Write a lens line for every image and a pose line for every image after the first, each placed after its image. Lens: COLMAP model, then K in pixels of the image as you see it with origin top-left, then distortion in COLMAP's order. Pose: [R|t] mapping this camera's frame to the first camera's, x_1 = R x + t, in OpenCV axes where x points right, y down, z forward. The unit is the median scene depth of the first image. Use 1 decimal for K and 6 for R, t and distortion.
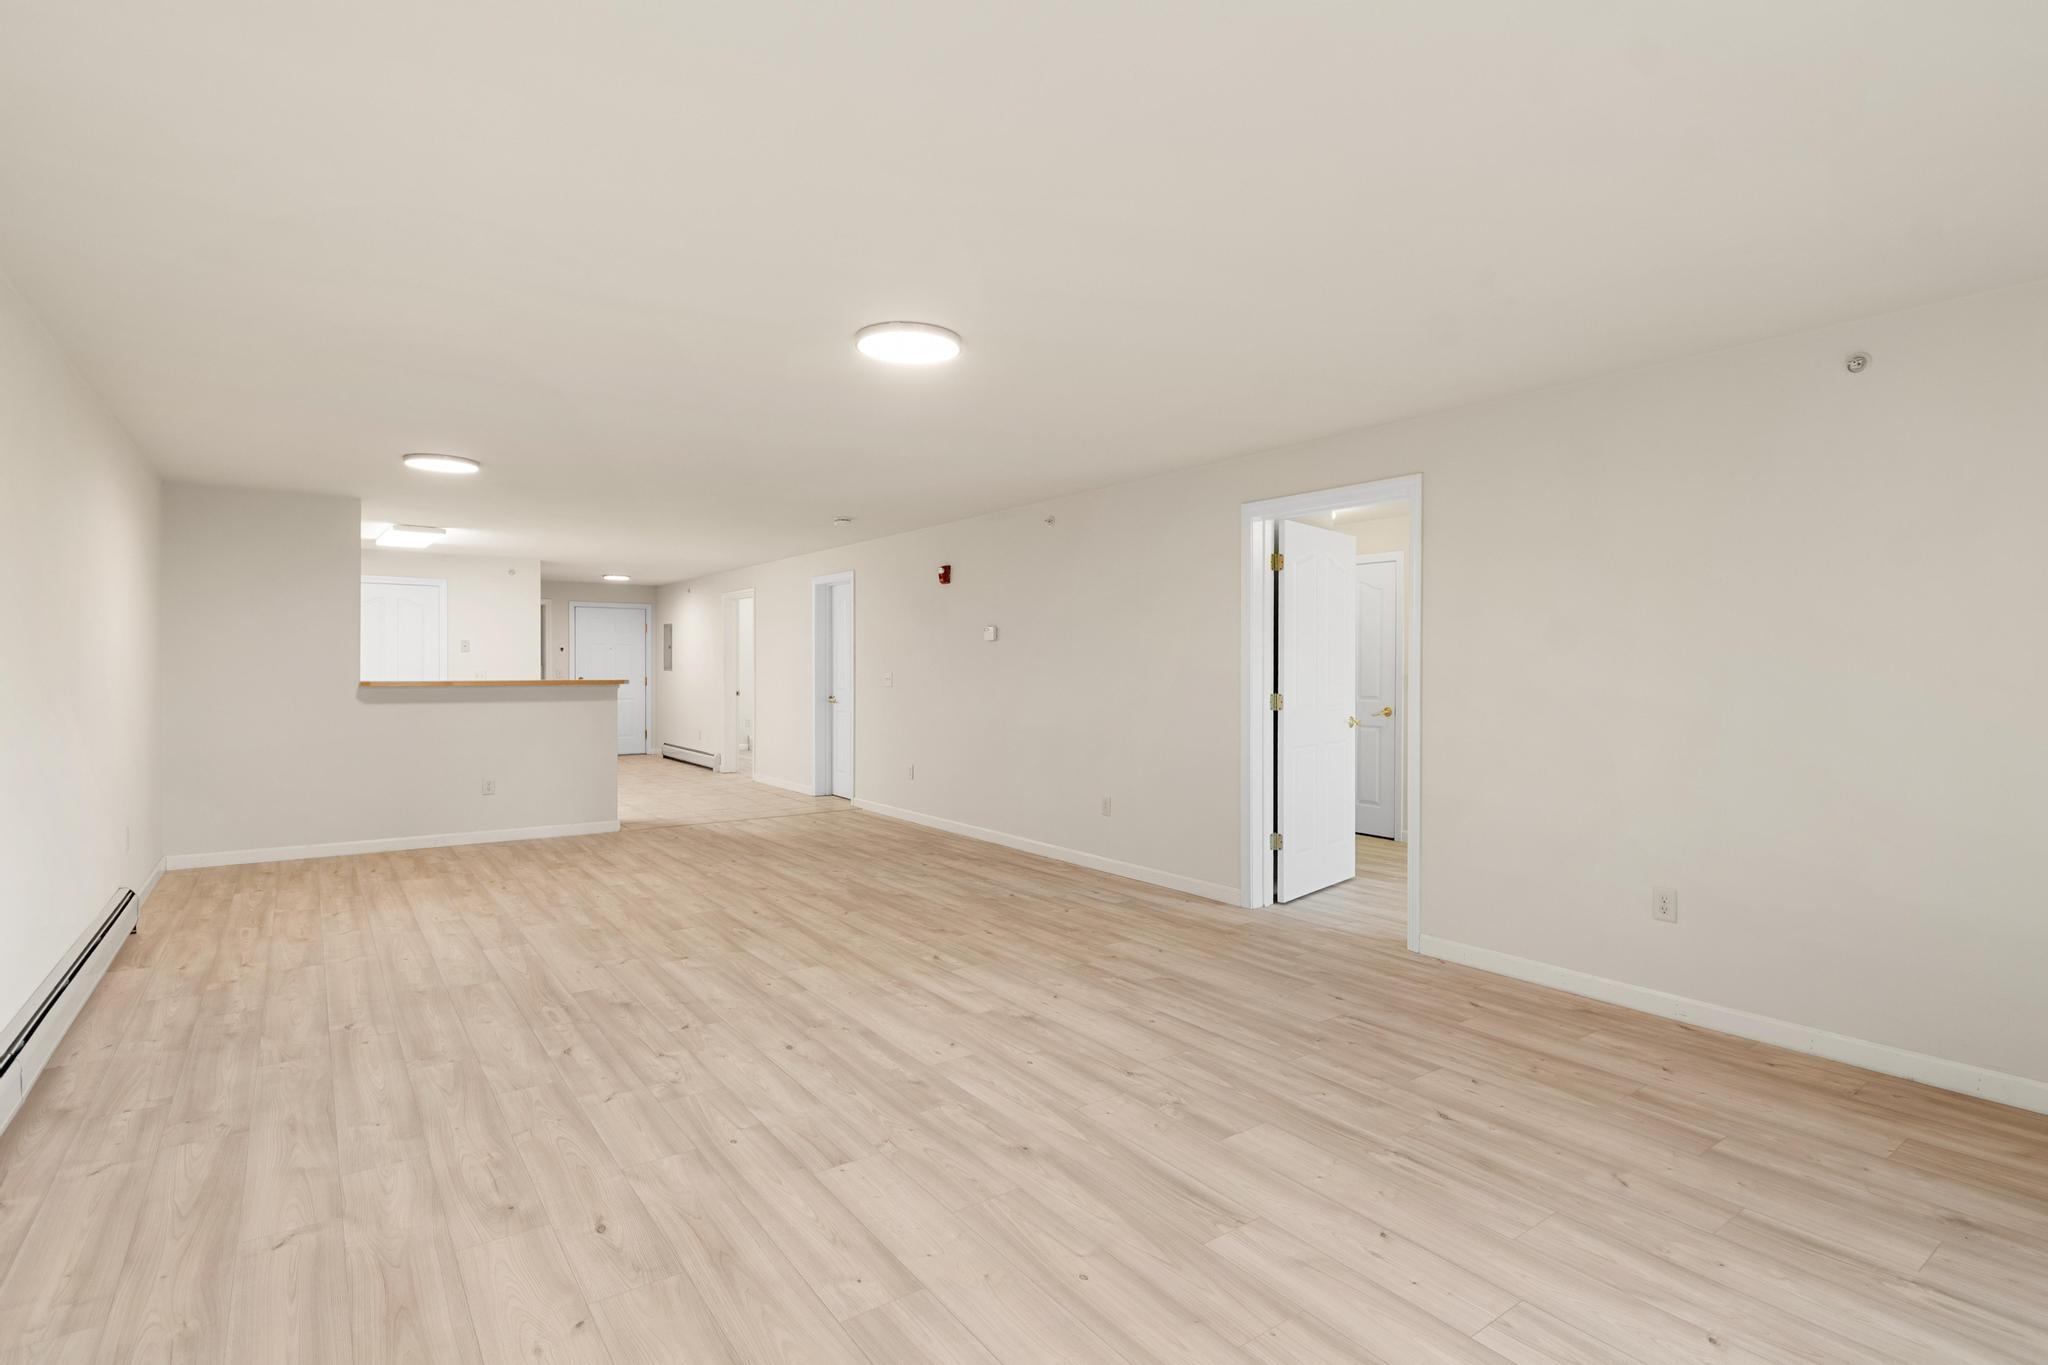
lens RADIAL K [[981.8, 0, 1024.0], [0, 981.8, 682.5], [0, 0, 1]] dist [0.011480, -0.009476]
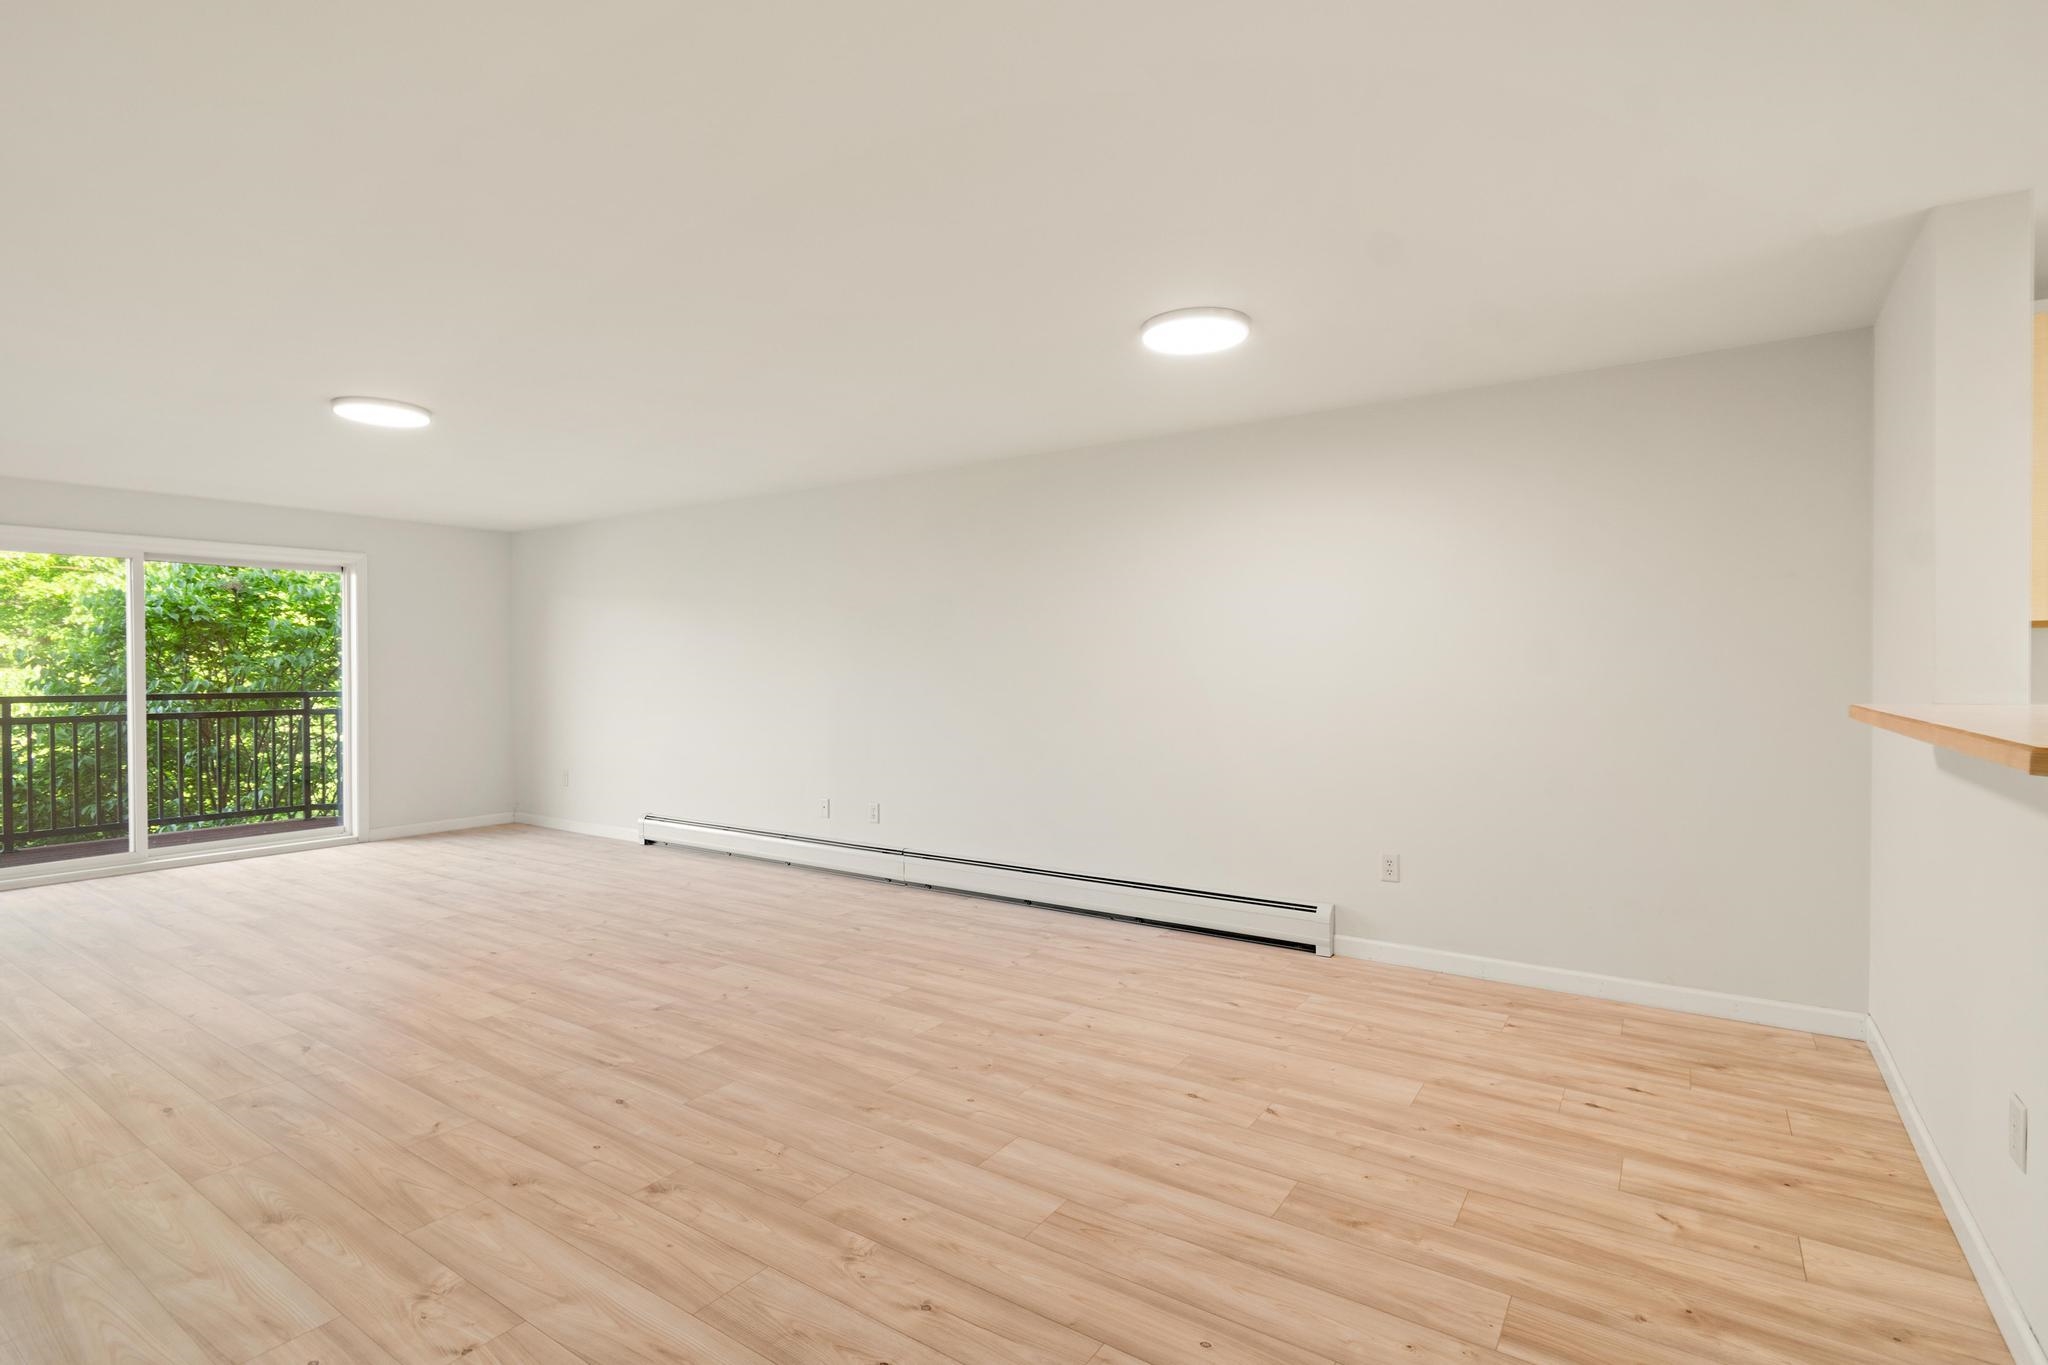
lens RADIAL K [[981.8, 0, 1024.0], [0, 981.8, 682.5], [0, 0, 1]] dist [0.011480, -0.009476]
pose [[-0.942348, 0.005533, -0.334588, -0.303590], [-0.003982, 0.999607, 0.027744, -0.023133], [0.334610, 0.027477, -0.941956, 1.601691]]
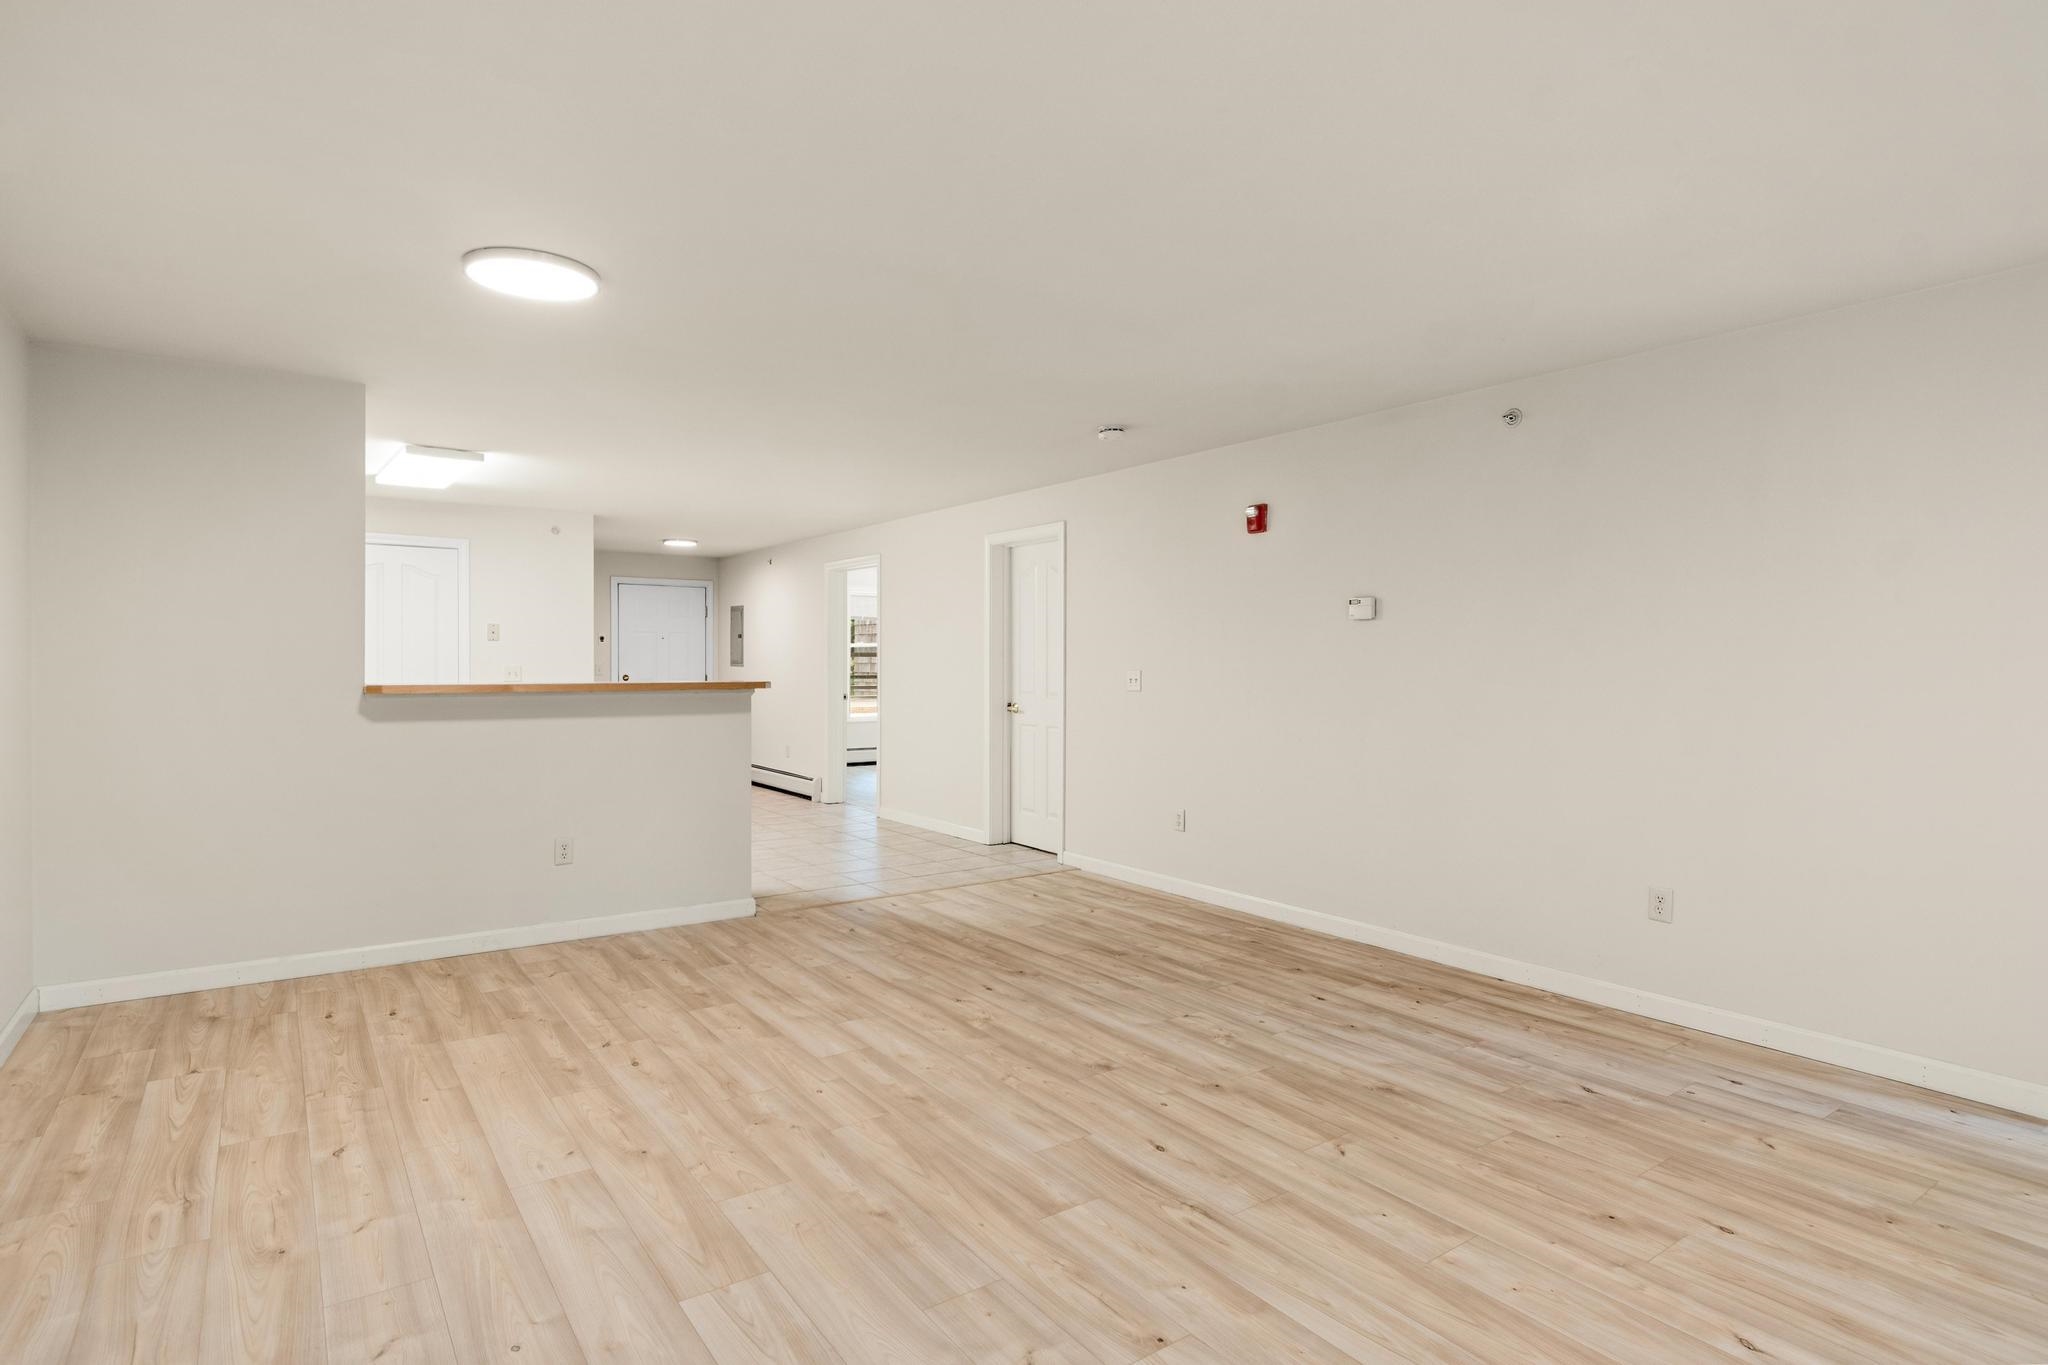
lens RADIAL K [[1061.3, 0, 1028.8], [0, 1061.3, 683.3], [0, 0, 1]] dist [0.000658, -0.001327]
pose [[0.999947, 0.000628, -0.010249, -0.334622], [-0.000584, 0.999990, 0.004341, -0.007091], [0.010251, -0.004335, 0.999938, 0.454089]]
